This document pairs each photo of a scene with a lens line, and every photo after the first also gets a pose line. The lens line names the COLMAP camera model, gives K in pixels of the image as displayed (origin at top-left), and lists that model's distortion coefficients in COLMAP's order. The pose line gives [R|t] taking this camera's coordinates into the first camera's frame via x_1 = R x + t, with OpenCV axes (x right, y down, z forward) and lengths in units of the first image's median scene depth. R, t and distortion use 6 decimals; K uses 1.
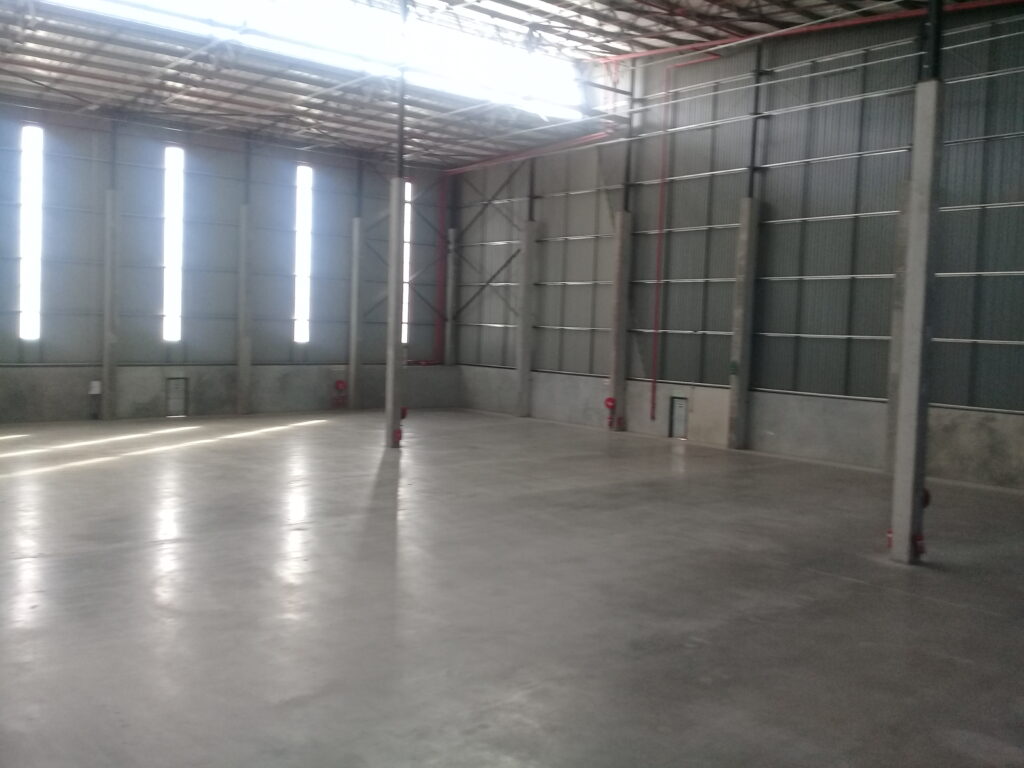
lens RADIAL K [[940.1, 0, 508.0], [0, 940.1, 372.9], [0, 0, 1]] dist [0.075681, -0.156903]
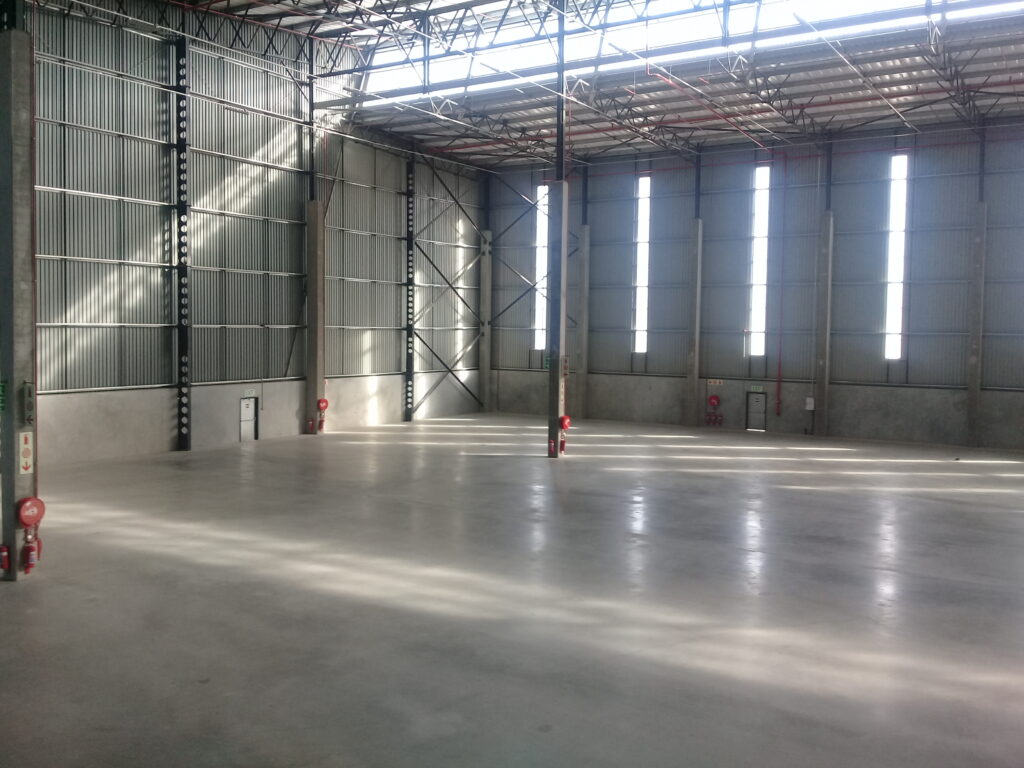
lens RADIAL K [[940.1, 0, 508.0], [0, 940.1, 372.9], [0, 0, 1]] dist [0.075681, -0.156903]
pose [[0.296656, 0.023938, -0.954684, 0.524477], [-0.058130, 0.998285, 0.006968, -0.006865], [0.953214, 0.053429, 0.297538, 0.431771]]
